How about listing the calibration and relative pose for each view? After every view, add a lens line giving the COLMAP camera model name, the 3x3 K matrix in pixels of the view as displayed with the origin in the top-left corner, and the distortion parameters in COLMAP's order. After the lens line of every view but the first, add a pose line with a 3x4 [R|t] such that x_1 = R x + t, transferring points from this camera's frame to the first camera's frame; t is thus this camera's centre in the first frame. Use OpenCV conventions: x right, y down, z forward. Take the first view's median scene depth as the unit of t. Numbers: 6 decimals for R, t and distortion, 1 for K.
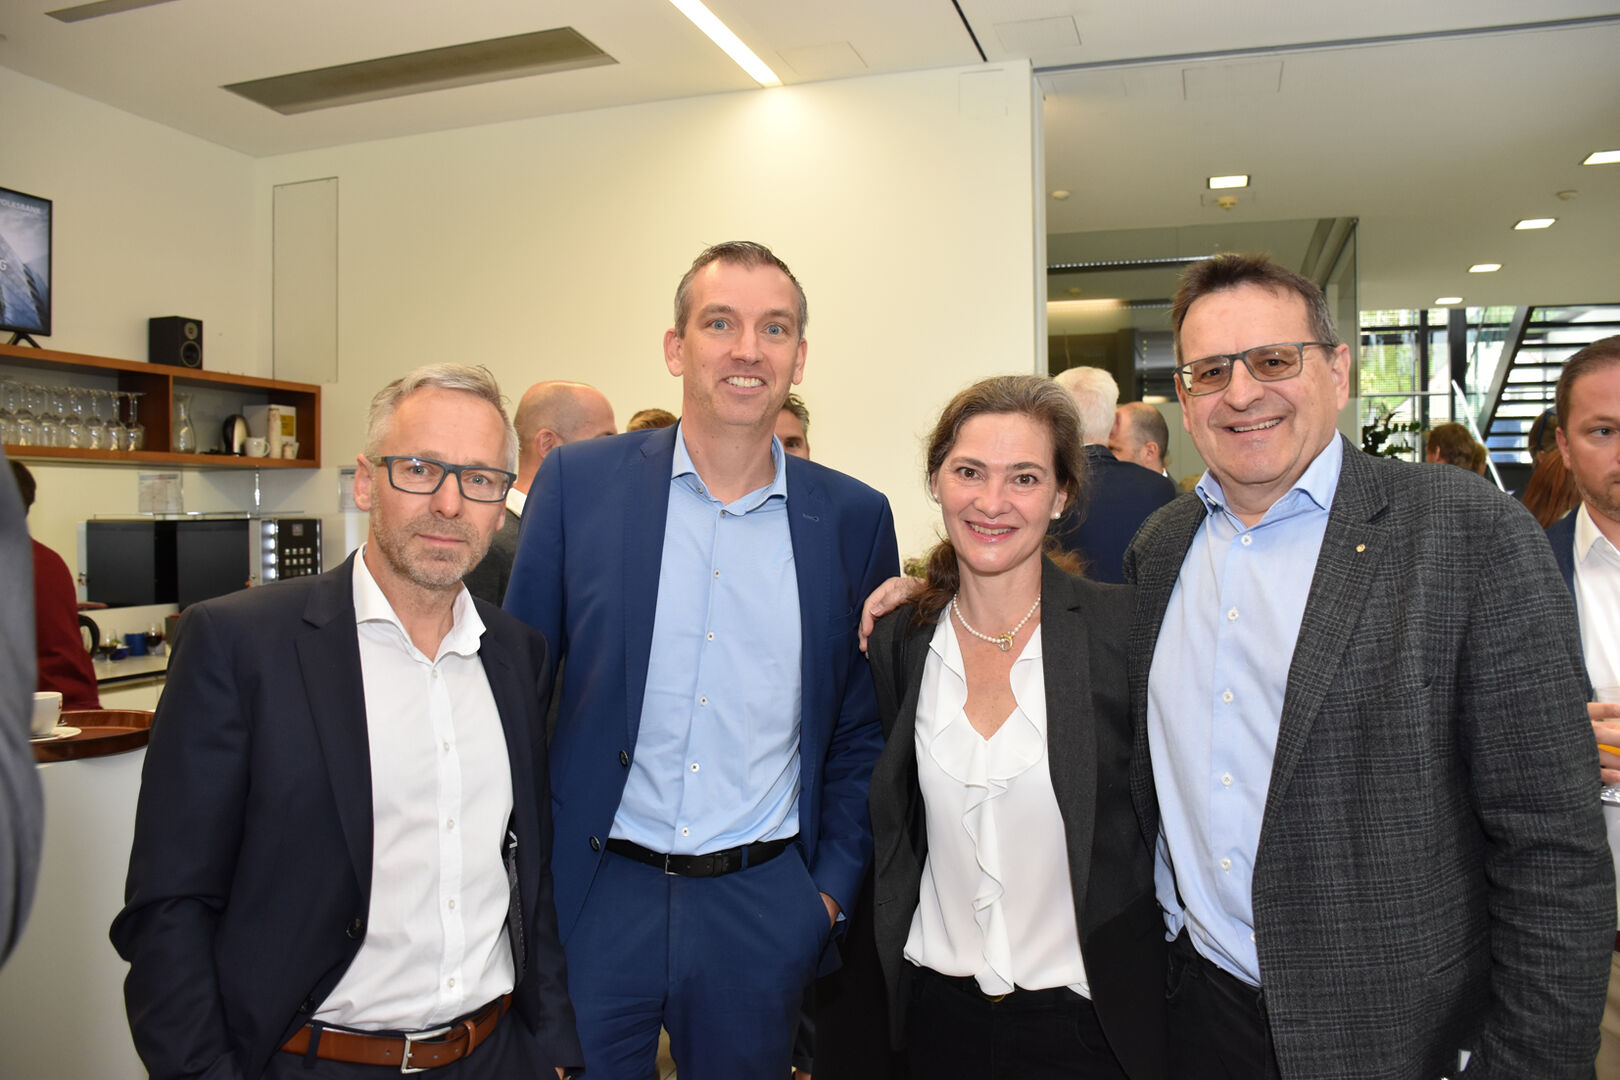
lens RADIAL K [[1261.3, 0, 808.3], [0, 1261.3, 532.3], [0, 0, 1]] dist [-0.084780, -0.004847]
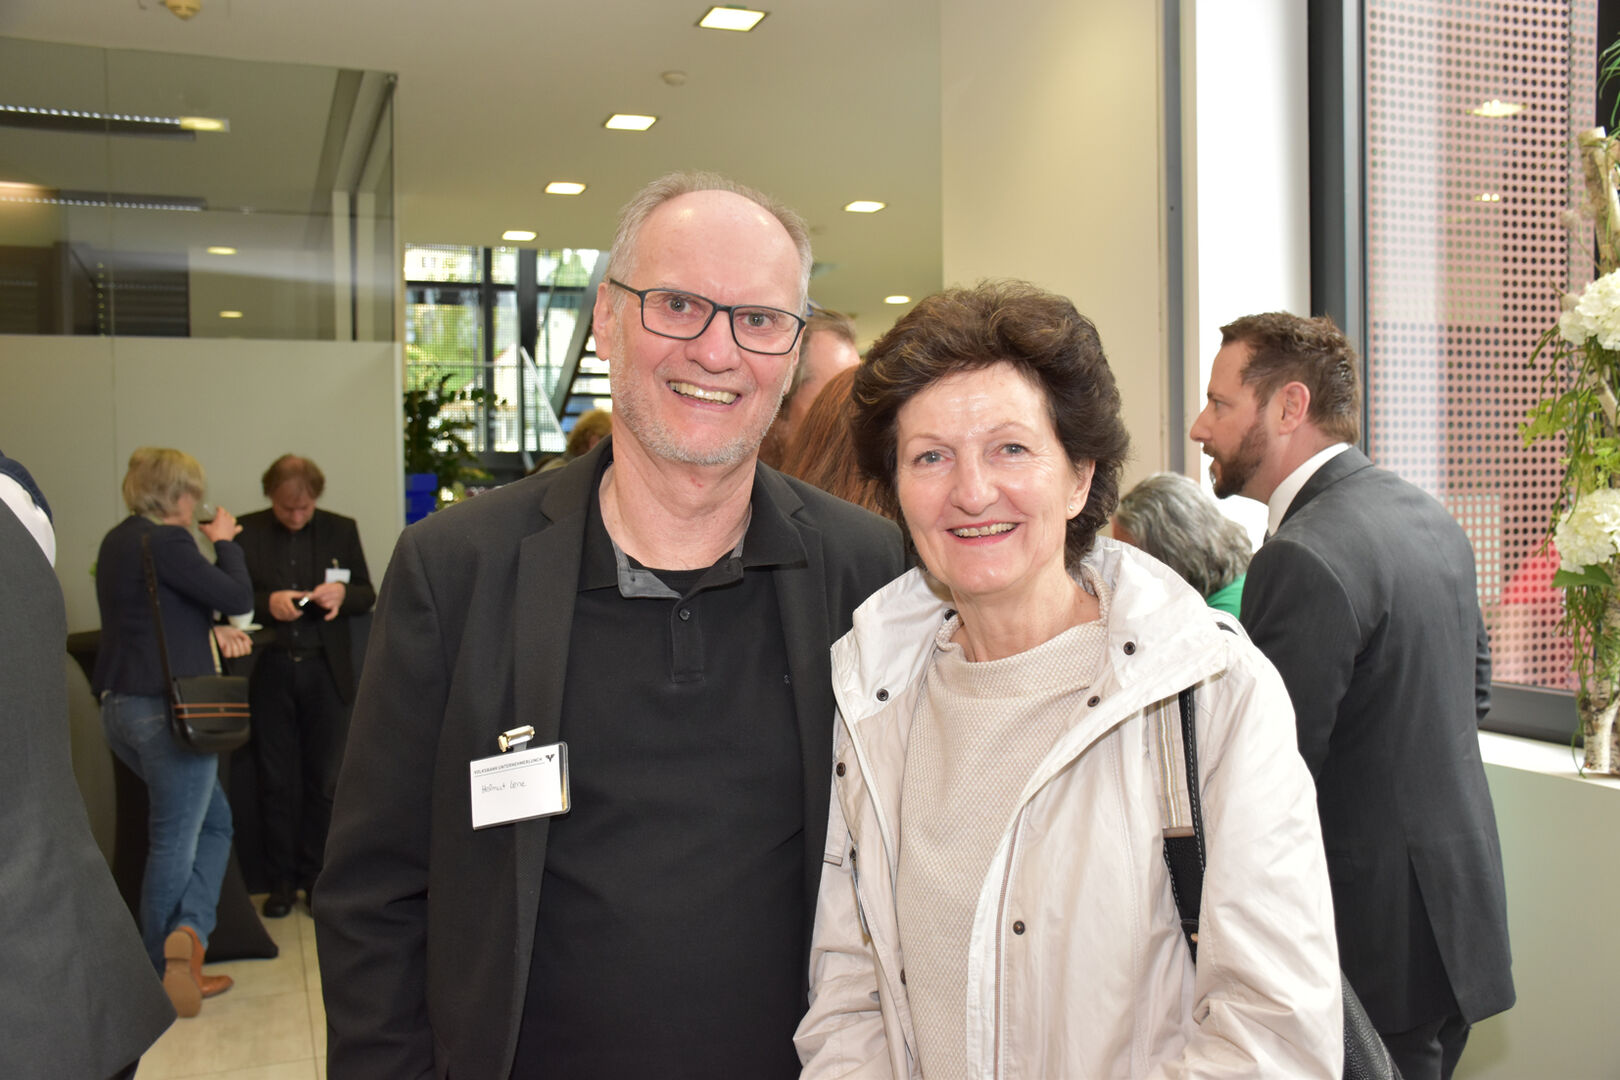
lens RADIAL K [[1508.6, 0, 809.3], [0, 1508.6, 530.9], [0, 0, 1]] dist [0.015933, 0.000000]
pose [[0.782741, -0.009219, 0.622279, 0.055848], [0.013601, 0.999905, -0.002294, 0.002248], [-0.622199, 0.010259, 0.782792, 0.112480]]
